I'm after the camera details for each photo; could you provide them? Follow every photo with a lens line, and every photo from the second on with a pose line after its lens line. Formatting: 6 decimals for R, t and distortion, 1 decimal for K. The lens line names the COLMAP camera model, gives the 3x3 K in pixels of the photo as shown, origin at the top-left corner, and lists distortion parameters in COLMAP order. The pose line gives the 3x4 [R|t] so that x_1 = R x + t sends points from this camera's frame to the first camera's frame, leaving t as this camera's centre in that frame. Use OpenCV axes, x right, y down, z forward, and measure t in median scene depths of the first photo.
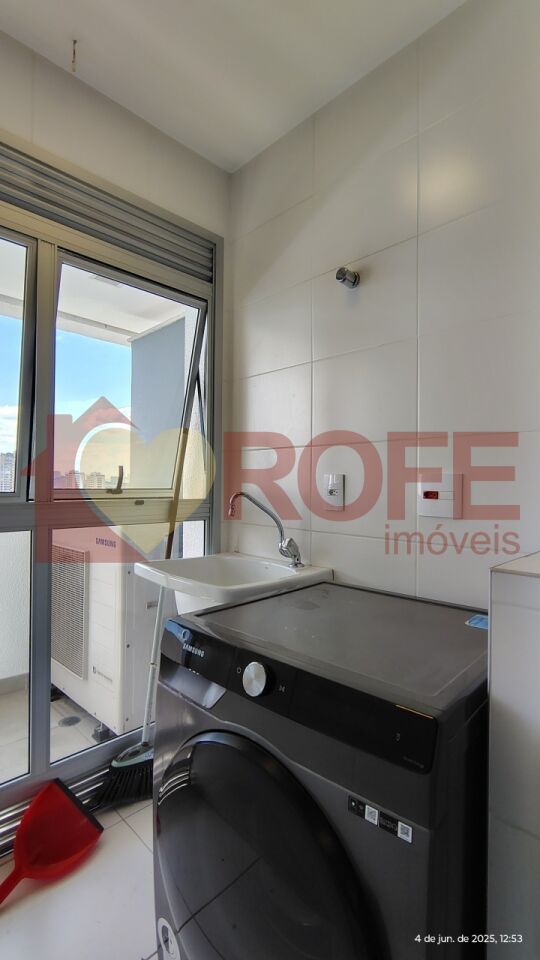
lens RADIAL K [[453.3, 0, 270.0], [0, 453.3, 480.0], [0, 0, 1]] dist [-0.004625, 0.009059]
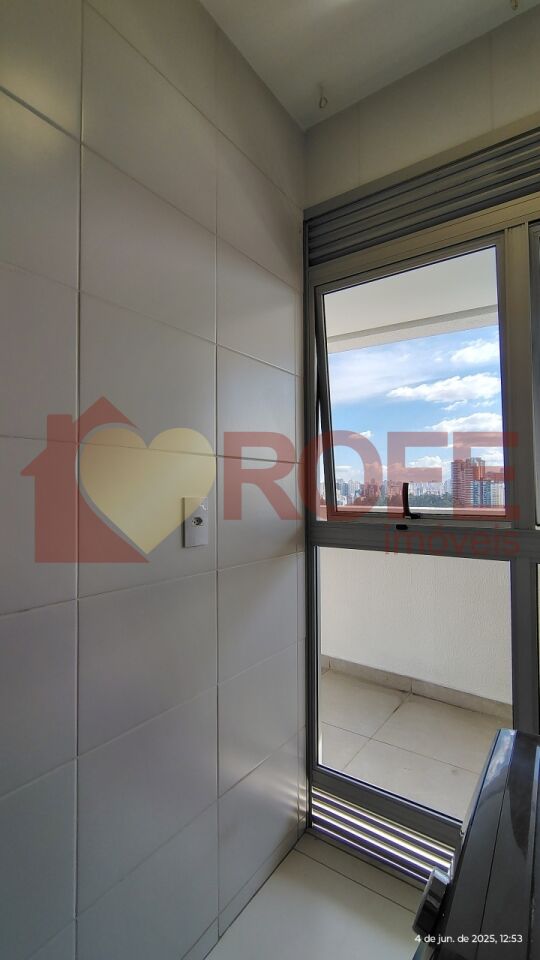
lens RADIAL K [[453.3, 0, 270.0], [0, 453.3, 480.0], [0, 0, 1]] dist [-0.004625, 0.009059]
pose [[0.161737, -0.025329, -0.986509, 0.479566], [0.012616, 0.999642, -0.023598, 0.000573], [0.986753, -0.008629, 0.161999, 0.541656]]
